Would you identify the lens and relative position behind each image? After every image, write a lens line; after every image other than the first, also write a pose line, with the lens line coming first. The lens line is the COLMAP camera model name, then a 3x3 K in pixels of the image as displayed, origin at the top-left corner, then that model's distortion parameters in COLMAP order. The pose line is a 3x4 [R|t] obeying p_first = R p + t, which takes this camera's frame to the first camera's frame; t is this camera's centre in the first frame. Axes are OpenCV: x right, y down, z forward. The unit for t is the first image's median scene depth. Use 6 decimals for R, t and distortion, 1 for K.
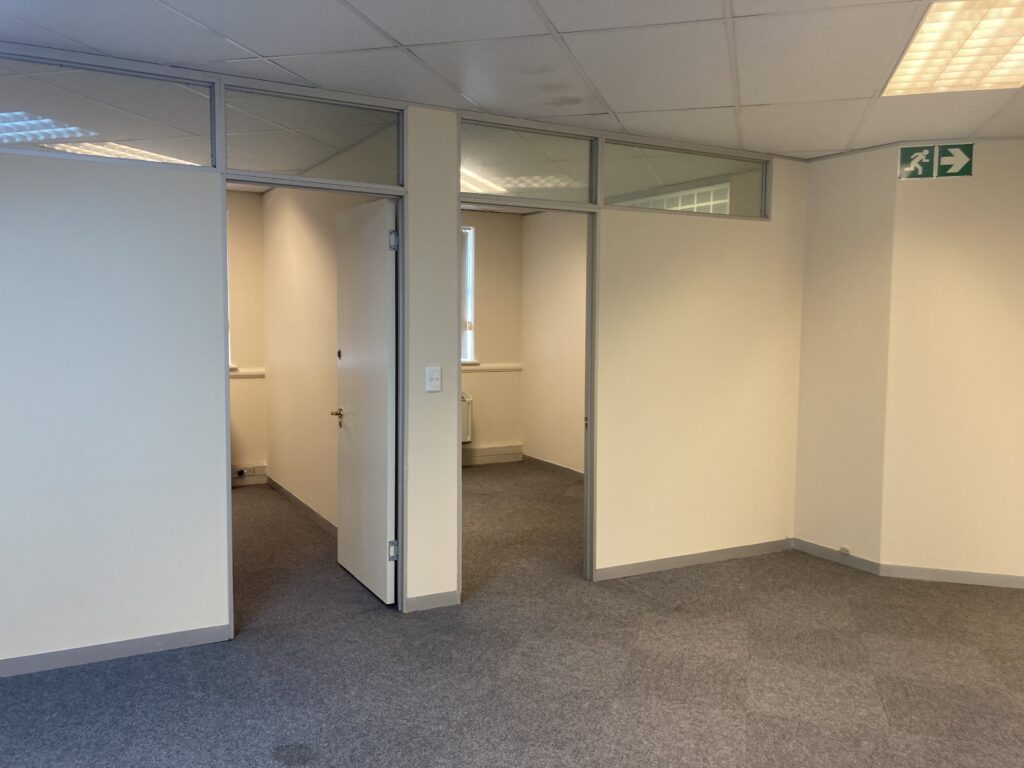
lens RADIAL K [[825.9, 0, 511.0], [0, 825.9, 375.1], [0, 0, 1]] dist [0.004918, -0.005204]
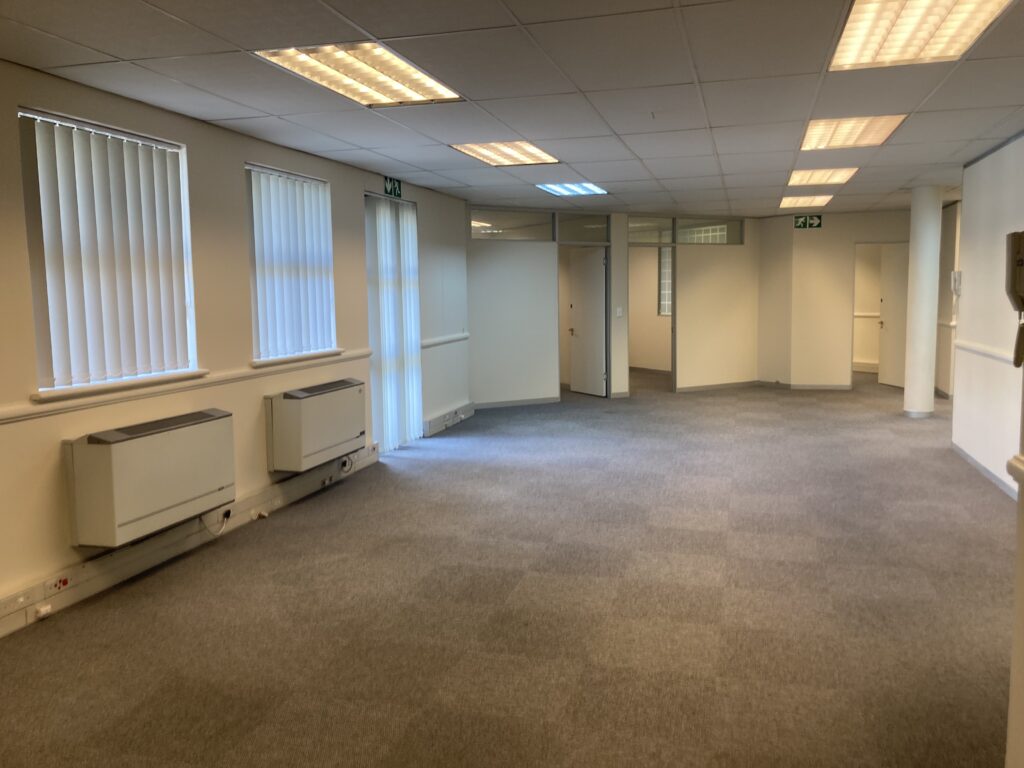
lens RADIAL K [[865.4, 0, 512.0], [0, 865.4, 384.0], [0, 0, 1]] dist [-0.006684, 0.002501]
pose [[0.999415, -0.032426, 0.010856, -0.457799], [0.032057, 0.998953, 0.032641, 0.128082], [-0.011903, -0.032274, 0.999408, -1.735318]]
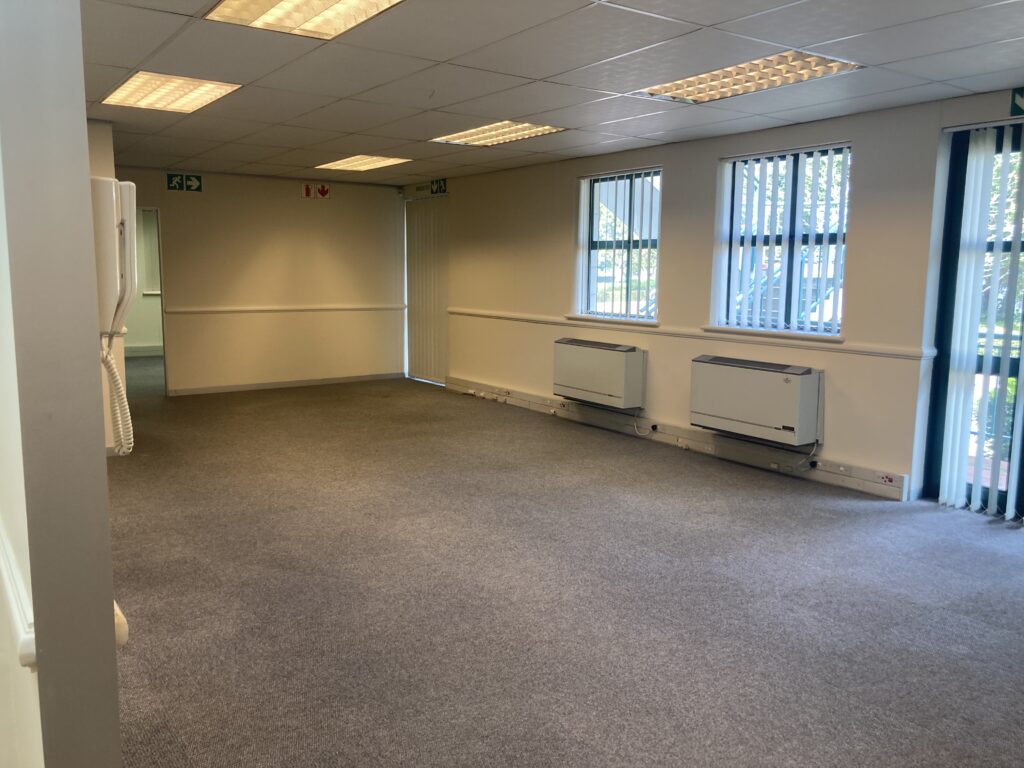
lens RADIAL K [[825.9, 0, 511.0], [0, 825.9, 375.1], [0, 0, 1]] dist [0.004918, -0.005204]
pose [[-0.630631, 0.074720, -0.772478, 2.126119], [-0.074611, 0.984907, 0.156178, -0.183460], [0.772488, 0.156125, -0.615538, 3.237845]]
